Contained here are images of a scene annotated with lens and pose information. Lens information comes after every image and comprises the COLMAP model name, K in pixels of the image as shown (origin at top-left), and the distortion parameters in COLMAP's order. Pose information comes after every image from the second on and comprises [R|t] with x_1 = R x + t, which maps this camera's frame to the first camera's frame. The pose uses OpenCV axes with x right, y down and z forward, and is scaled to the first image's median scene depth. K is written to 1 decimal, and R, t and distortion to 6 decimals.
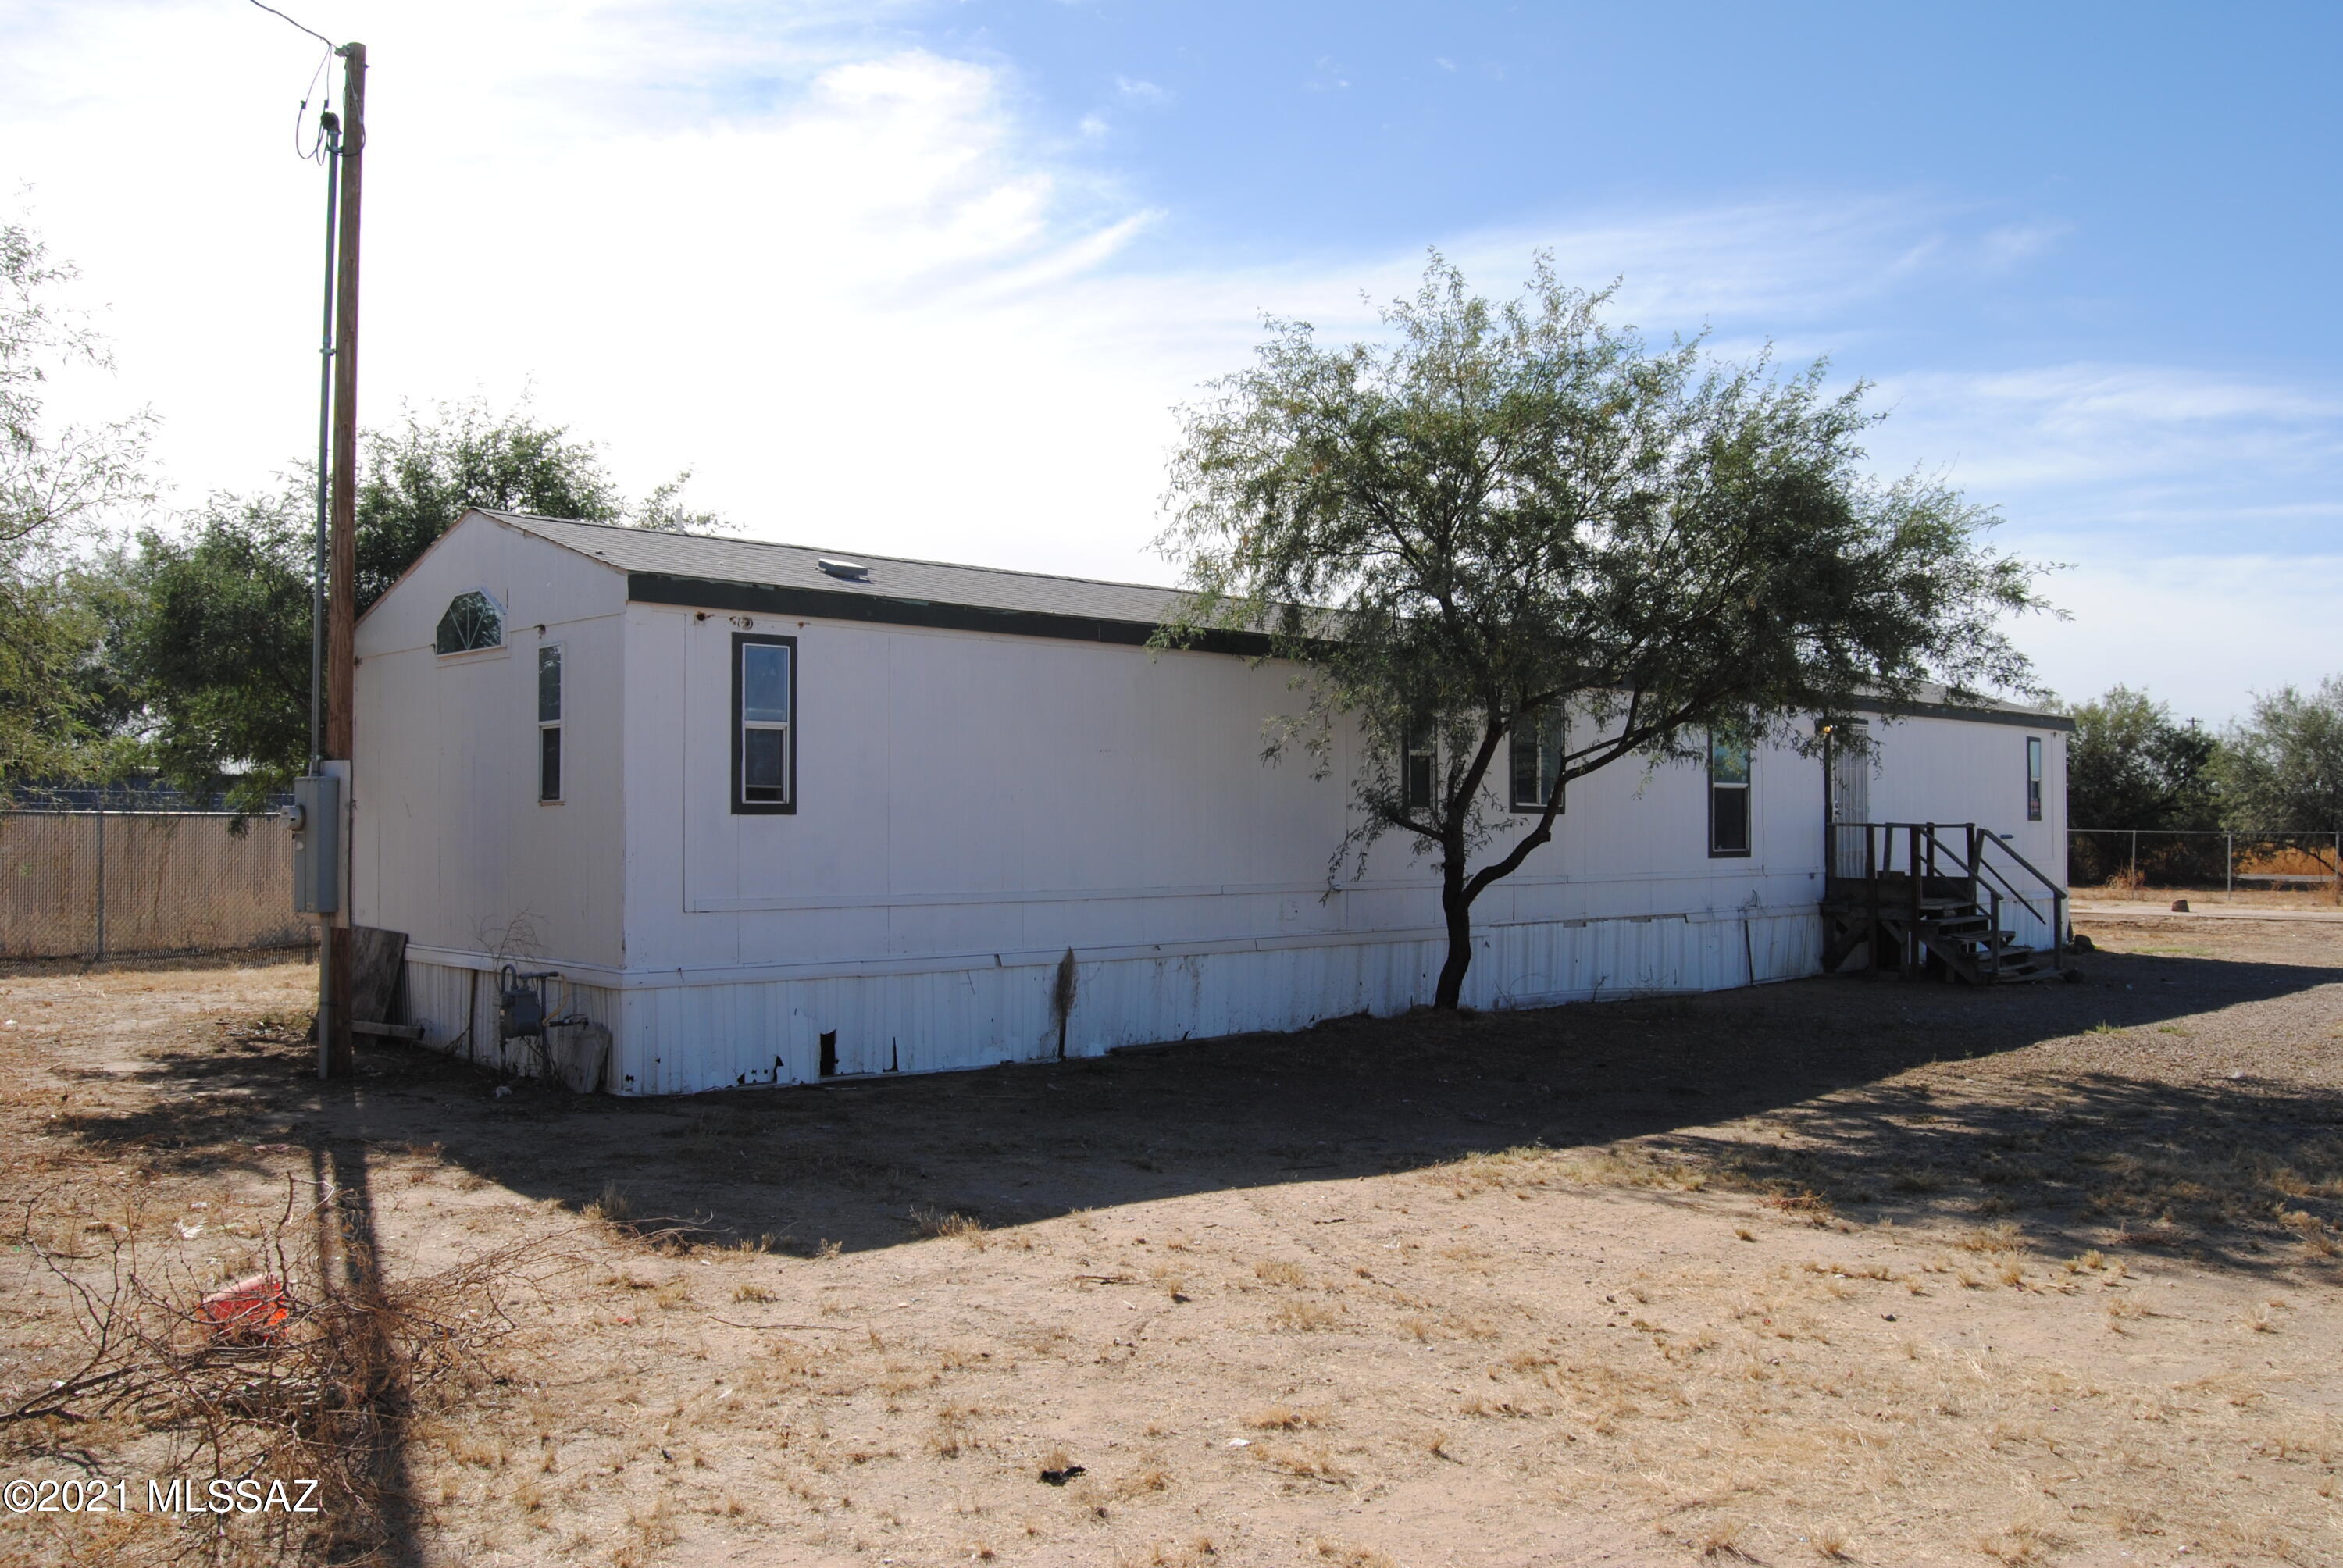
lens RADIAL K [[1886.5, 0, 1120.2], [0, 1886.5, 779.1], [0, 0, 1]] dist [-0.066268, 0.011642]
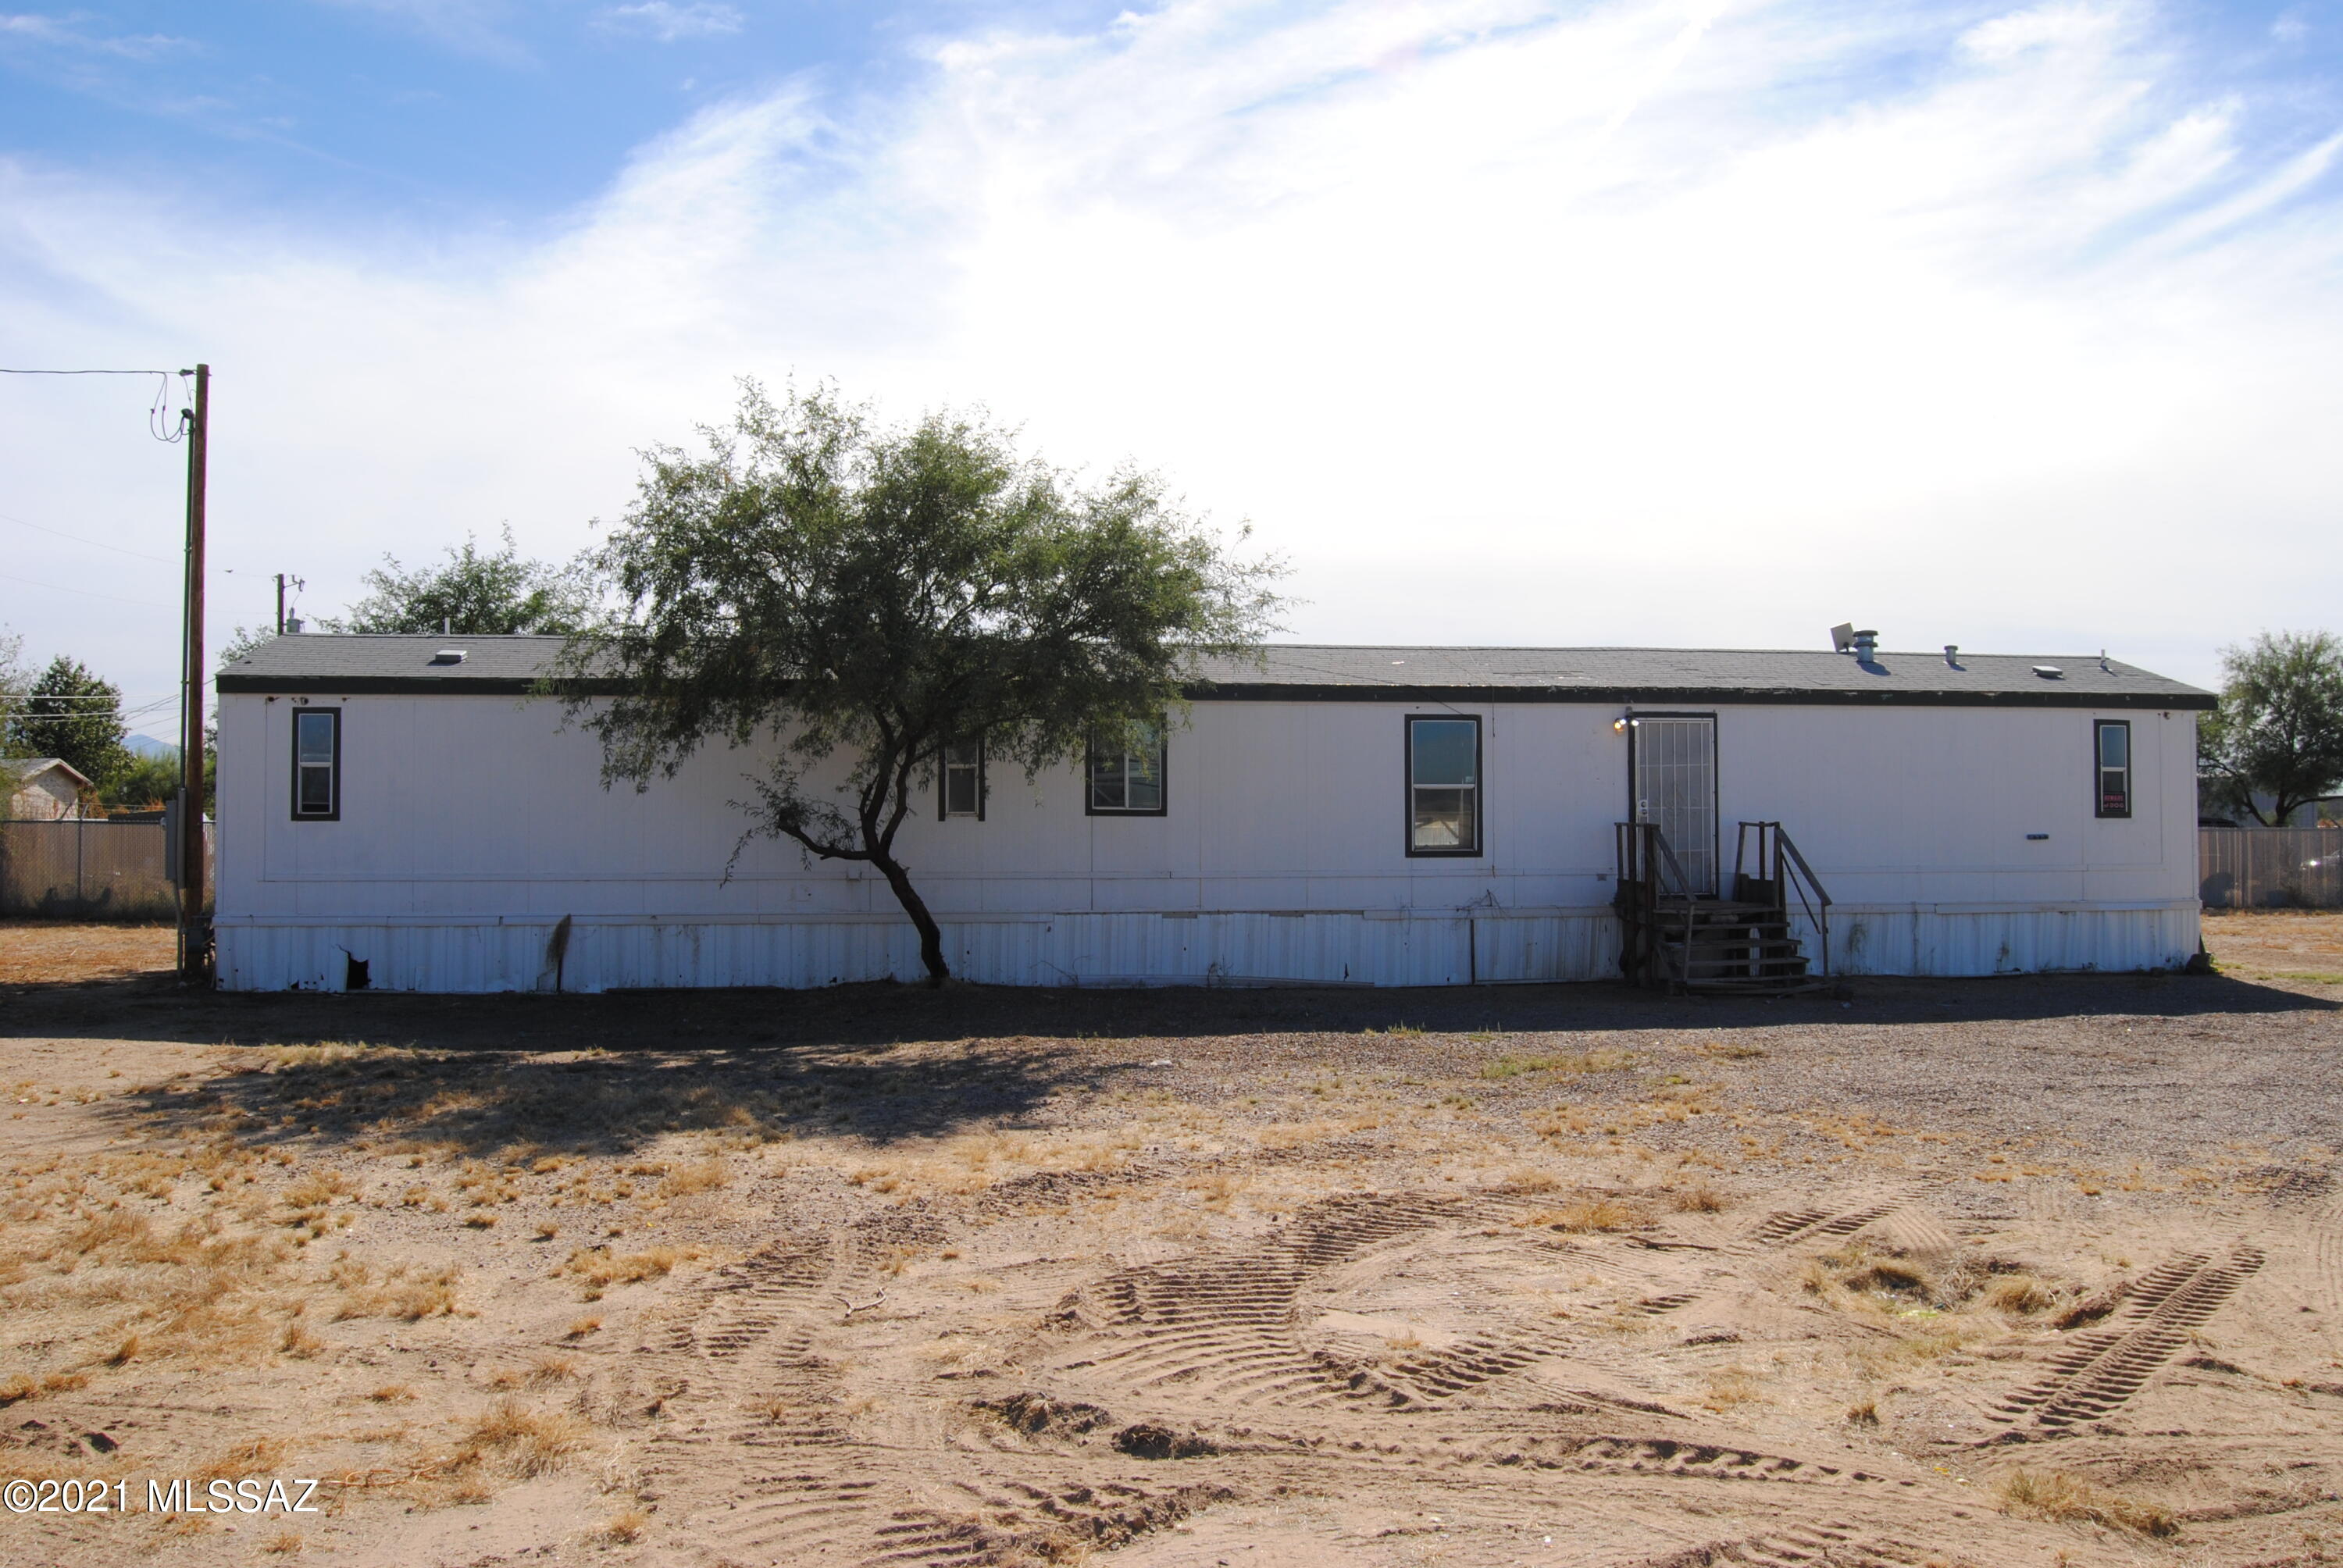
lens RADIAL K [[1886.5, 0, 1120.2], [0, 1886.5, 779.1], [0, 0, 1]] dist [-0.066268, 0.011642]
pose [[0.826646, -0.021993, -0.562292, 1.122458], [0.017040, 0.999756, -0.014052, 0.015434], [0.562464, 0.002034, 0.826819, 0.073688]]
